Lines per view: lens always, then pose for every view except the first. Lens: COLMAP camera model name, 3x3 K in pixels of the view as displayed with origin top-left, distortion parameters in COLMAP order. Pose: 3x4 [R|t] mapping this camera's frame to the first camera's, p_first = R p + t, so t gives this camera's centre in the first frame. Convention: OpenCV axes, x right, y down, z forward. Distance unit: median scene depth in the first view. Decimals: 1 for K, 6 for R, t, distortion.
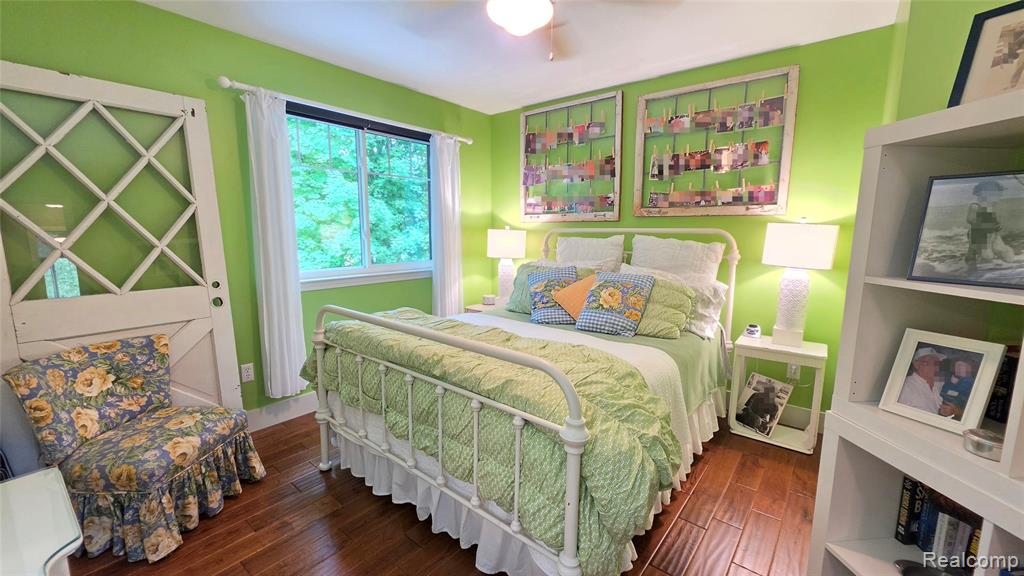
lens RADIAL K [[411.6, 0, 512.0], [0, 411.6, 288.0], [0, 0, 1]] dist [-0.000045, 0.000042]
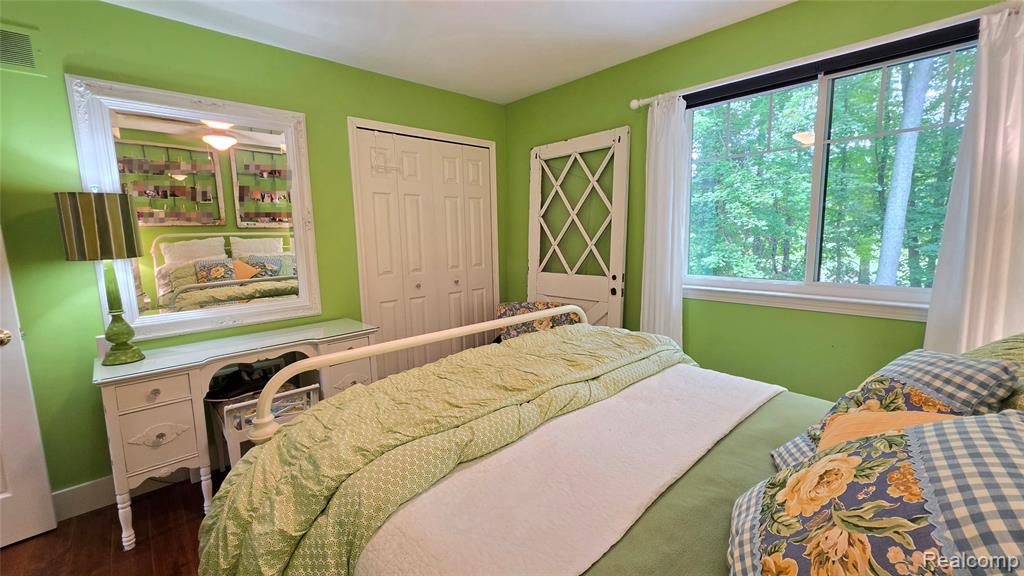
lens RADIAL K [[411.6, 0, 512.0], [0, 411.6, 288.0], [0, 0, 1]] dist [-0.000045, 0.000042]
pose [[-0.126070, 0.124175, -0.984219, 0.547858], [-0.128418, 0.981744, 0.140312, -0.114357], [0.983674, 0.144081, -0.107822, 0.866540]]
